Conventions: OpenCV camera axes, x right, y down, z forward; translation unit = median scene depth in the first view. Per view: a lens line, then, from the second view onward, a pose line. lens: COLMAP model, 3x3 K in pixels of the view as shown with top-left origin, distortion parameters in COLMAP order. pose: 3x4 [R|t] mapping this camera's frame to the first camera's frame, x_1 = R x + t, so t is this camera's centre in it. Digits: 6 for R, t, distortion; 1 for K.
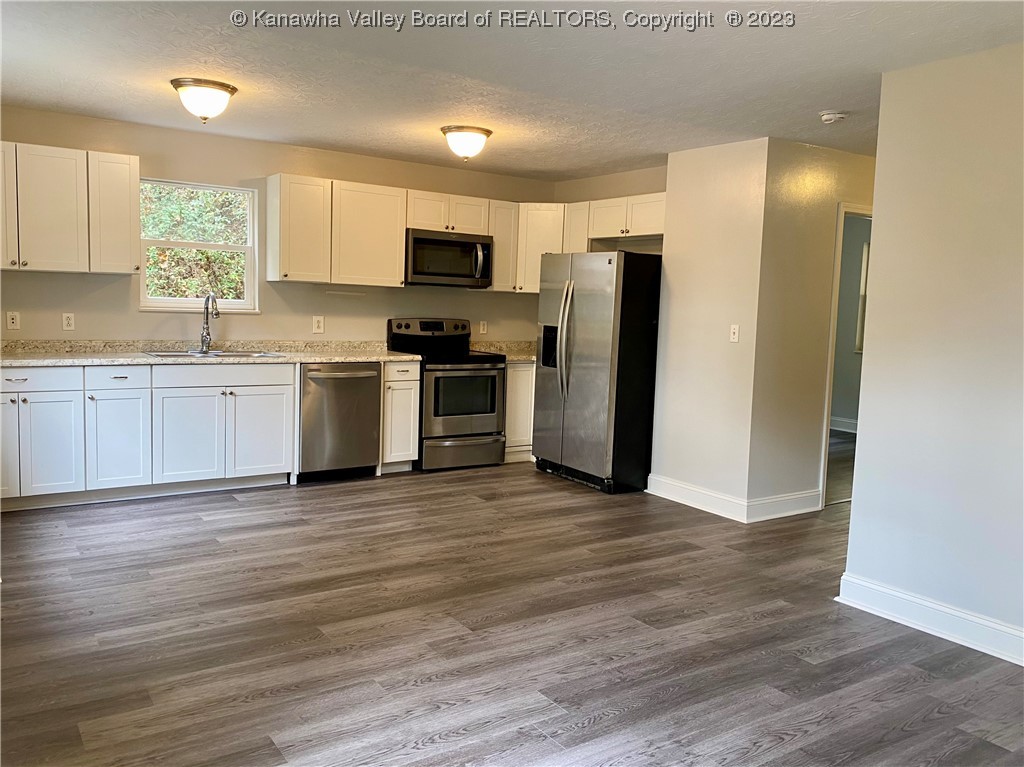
lens RADIAL K [[824.7, 0, 514.7], [0, 824.7, 383.8], [0, 0, 1]] dist [0.069948, -0.080017]
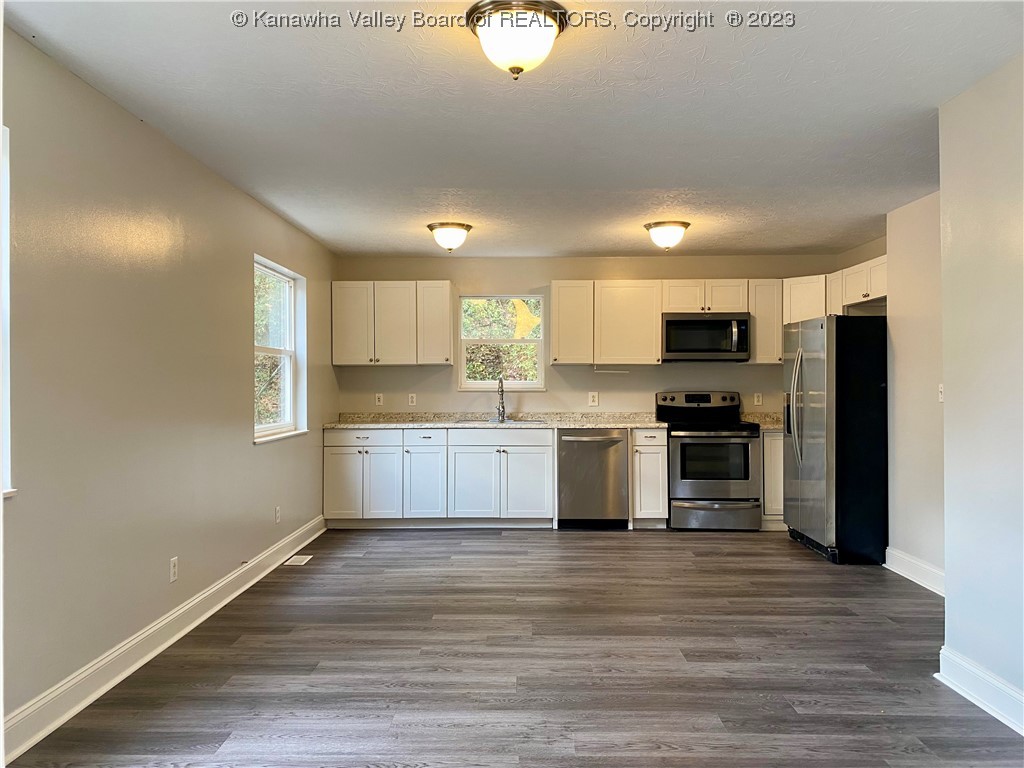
lens RADIAL K [[784.2, 0, 512.0], [0, 784.2, 384.0], [0, 0, 1]] dist [0.055124, -0.049593]
pose [[0.820937, -0.037400, -0.569793, 0.352168], [-0.027486, 0.994108, -0.104852, 0.033050], [0.570357, 0.101738, 0.815072, 0.005572]]
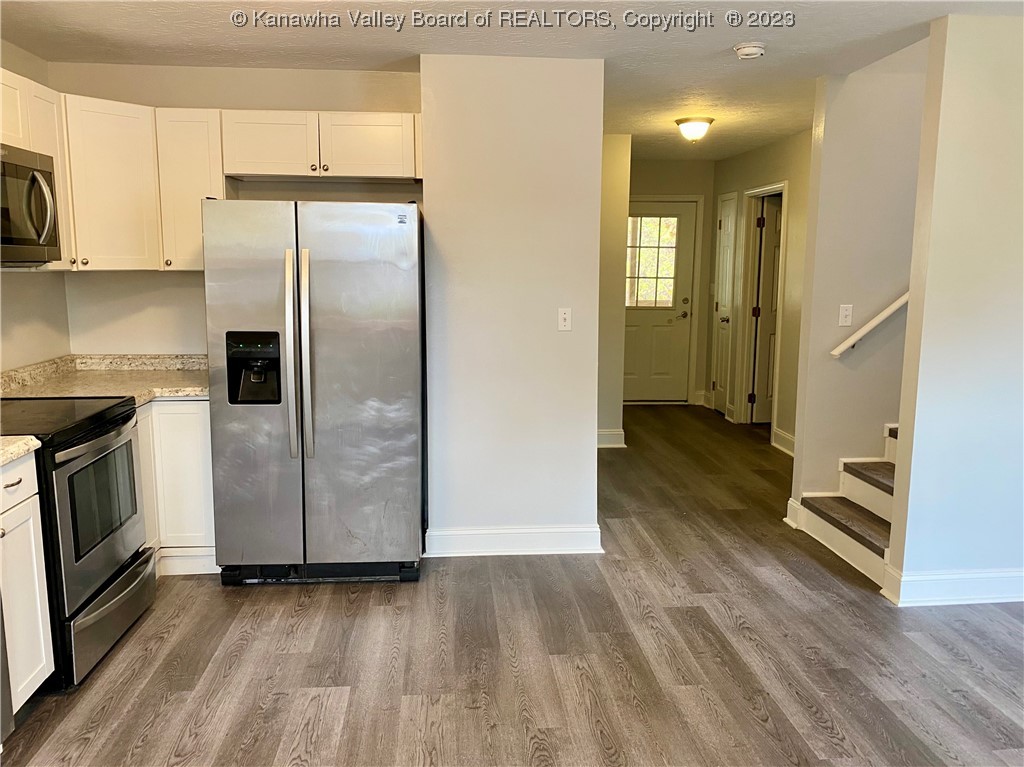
lens RADIAL K [[800.1, 0, 507.6], [0, 800.1, 379.0], [0, 0, 1]] dist [0.044132, -0.046153]
pose [[0.487461, -0.162336, 0.857921, -0.375528], [0.103765, 0.986372, 0.127684, -0.099424], [-0.866957, 0.026782, 0.497663, 0.637781]]
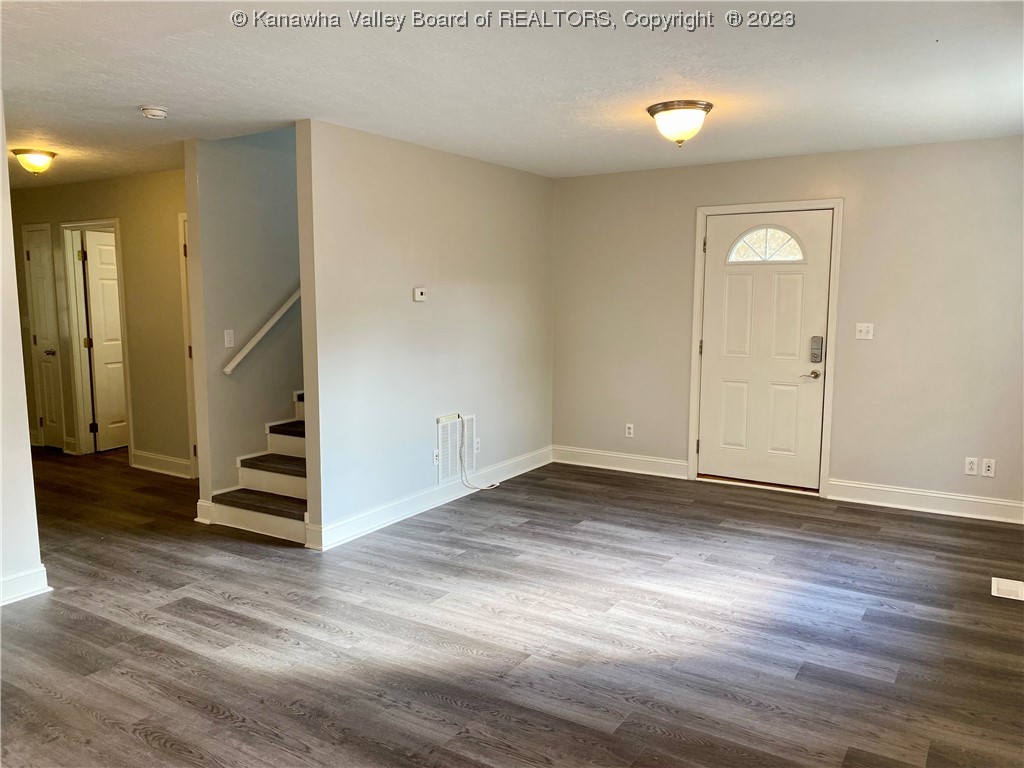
lens RADIAL K [[784.2, 0, 512.0], [0, 784.2, 384.0], [0, 0, 1]] dist [0.055124, -0.049593]
pose [[-0.397926, -0.142012, 0.906359, -0.511572], [0.078986, 0.978975, 0.188068, -0.121706], [-0.914011, 0.146426, -0.378343, 0.792717]]
